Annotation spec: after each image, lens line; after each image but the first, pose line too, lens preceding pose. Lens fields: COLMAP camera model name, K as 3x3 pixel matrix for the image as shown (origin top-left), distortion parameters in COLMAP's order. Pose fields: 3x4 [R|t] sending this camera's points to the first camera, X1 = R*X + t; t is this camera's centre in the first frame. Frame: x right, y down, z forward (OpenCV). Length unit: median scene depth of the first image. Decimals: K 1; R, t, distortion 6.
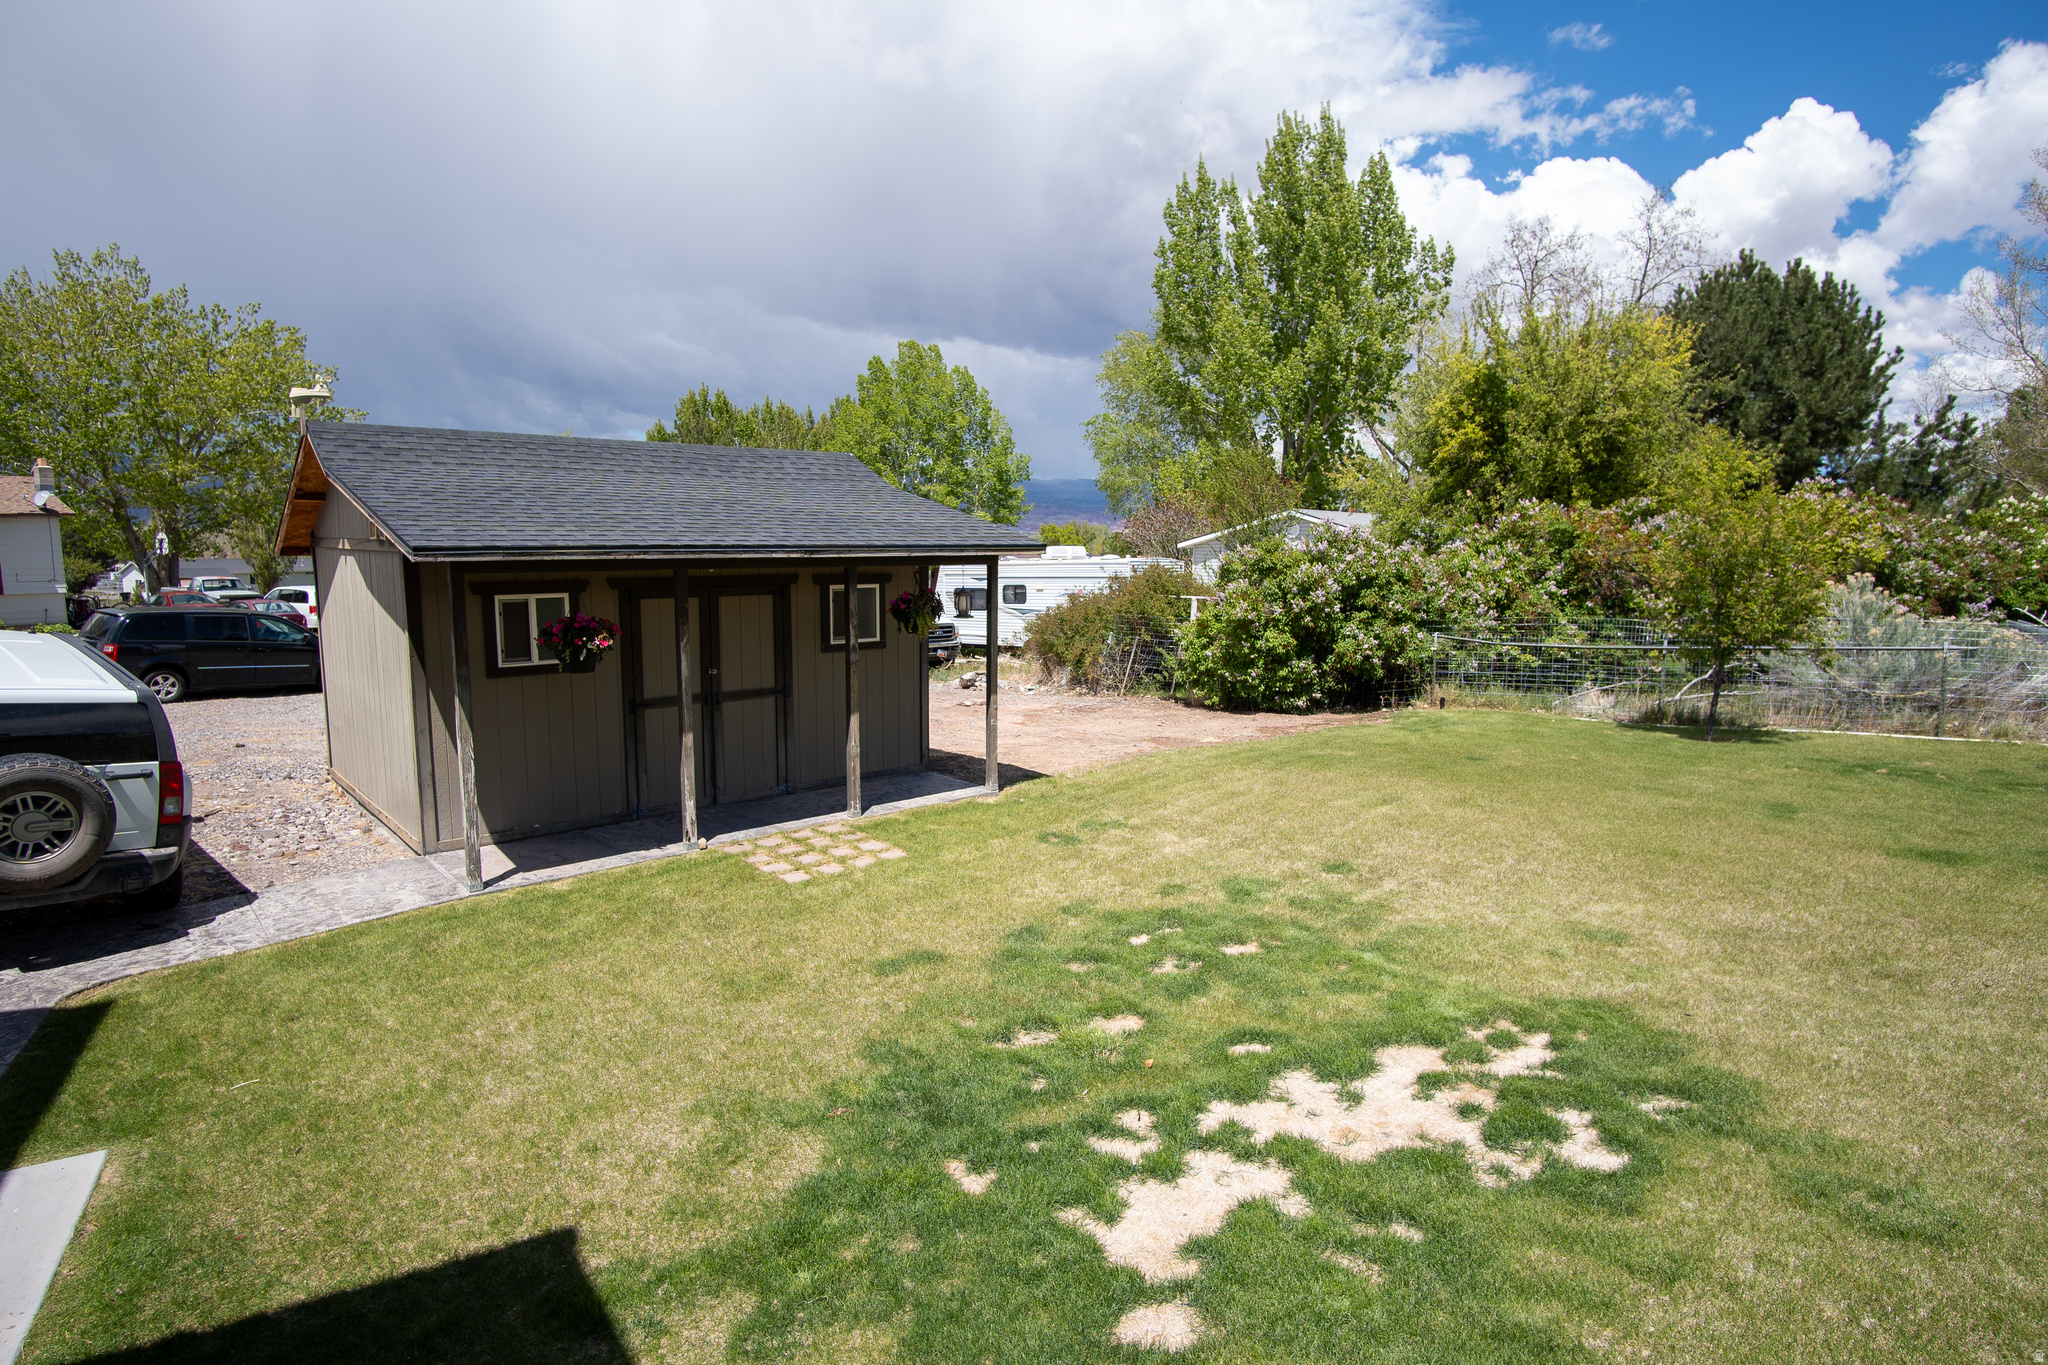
lens RADIAL K [[1084.8, 0, 1024.6], [0, 1084.8, 684.8], [0, 0, 1]] dist [-0.033986, 0.008807]
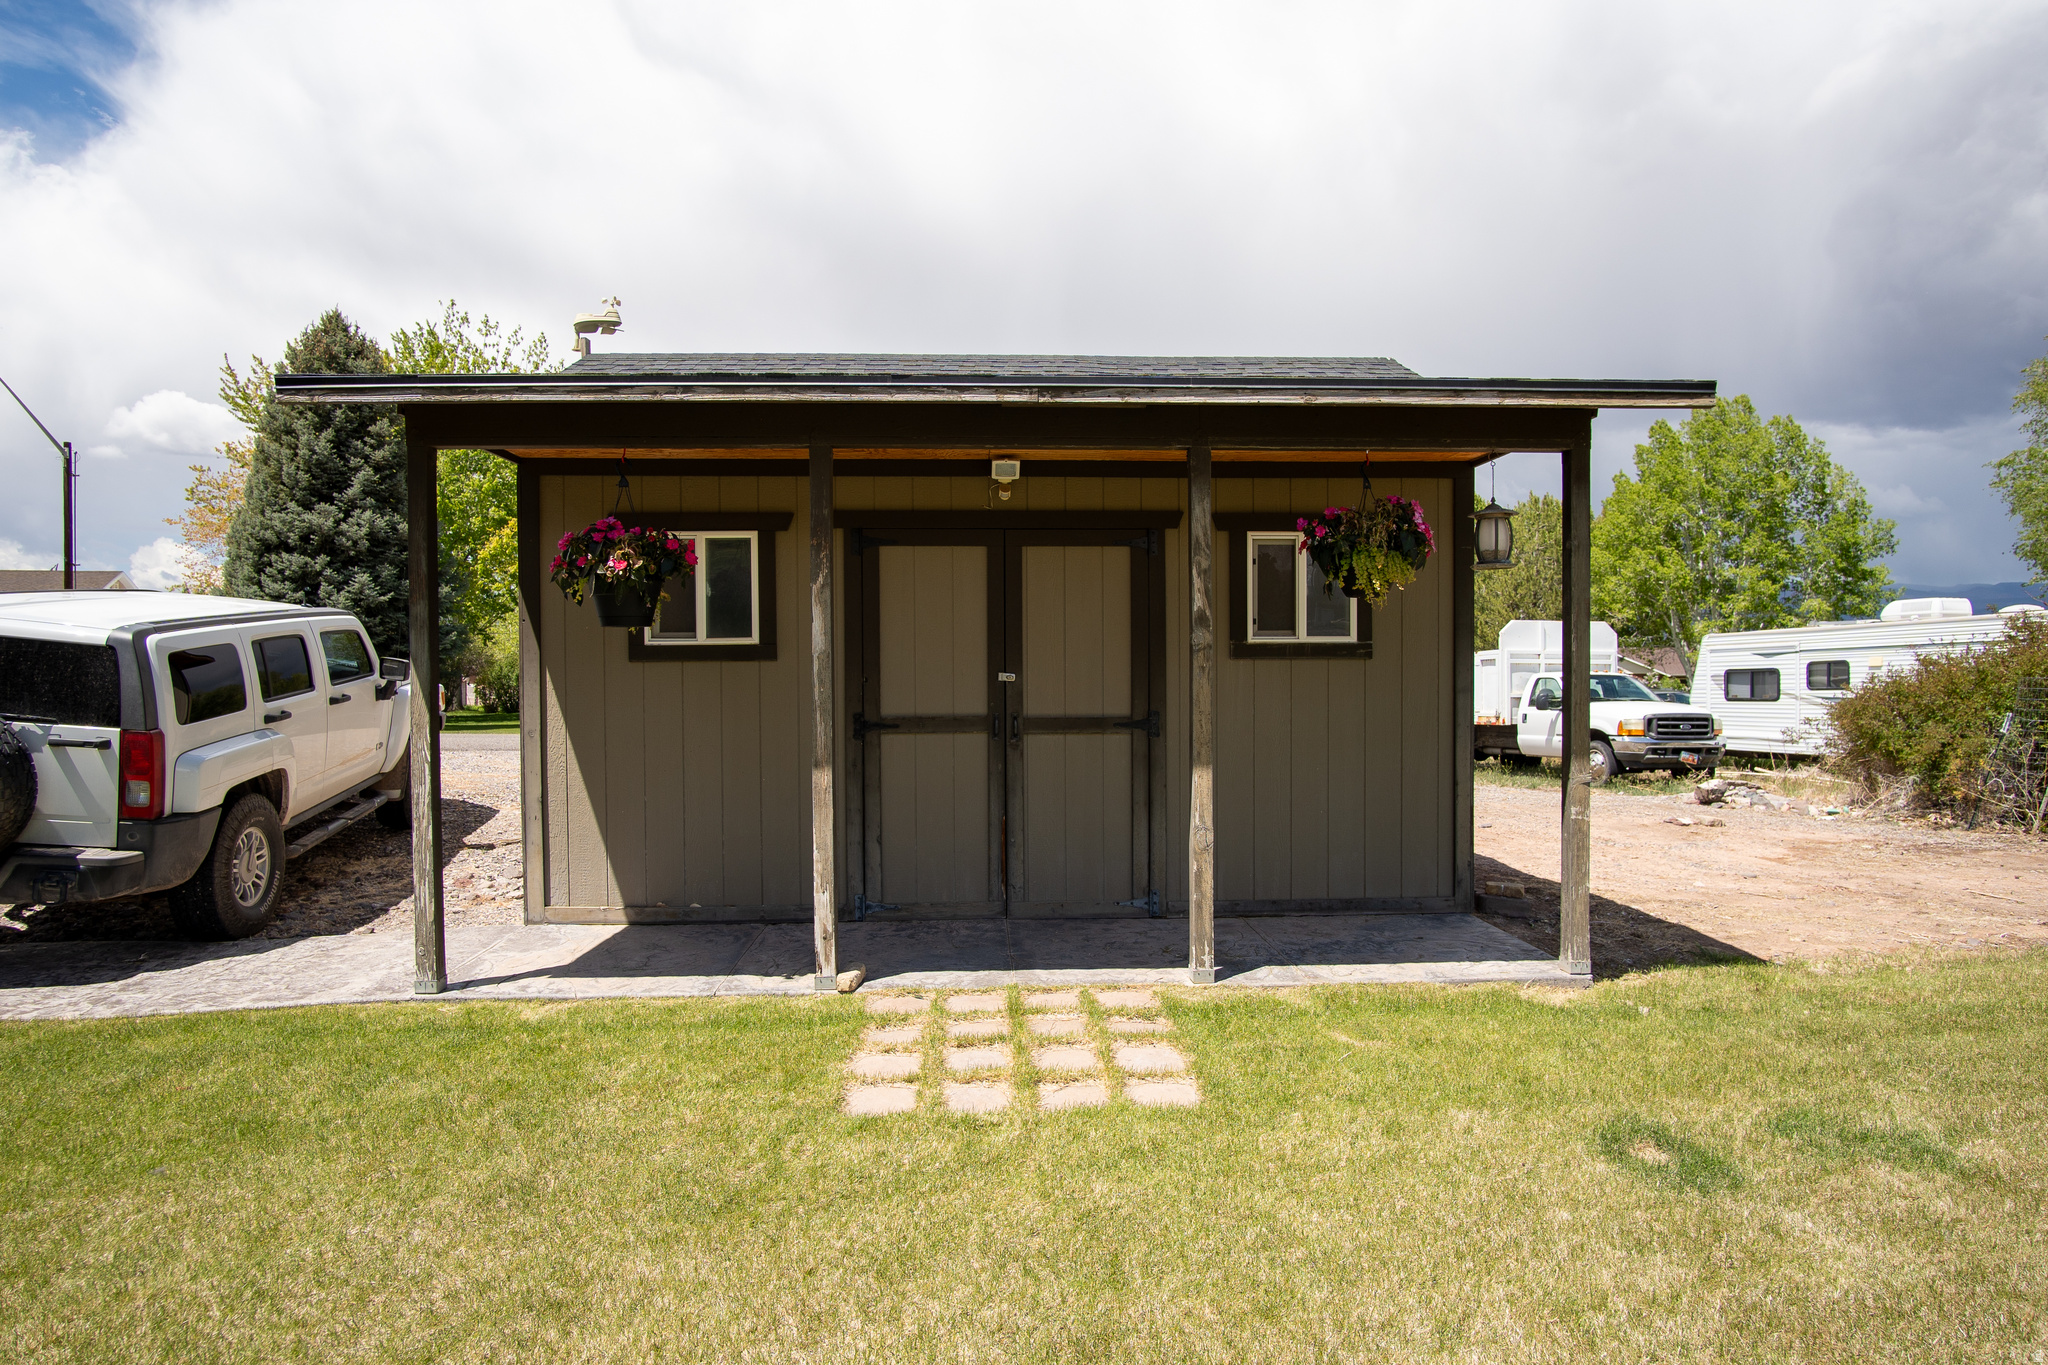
lens RADIAL K [[1084.8, 0, 1028.2], [0, 1084.8, 676.6], [0, 0, 1]] dist [-0.033986, 0.008807]
pose [[0.768761, -0.004717, -0.639519, 0.080640], [-0.075476, 0.992315, -0.098049, 0.040636], [0.635067, 0.123645, 0.762497, 0.553758]]
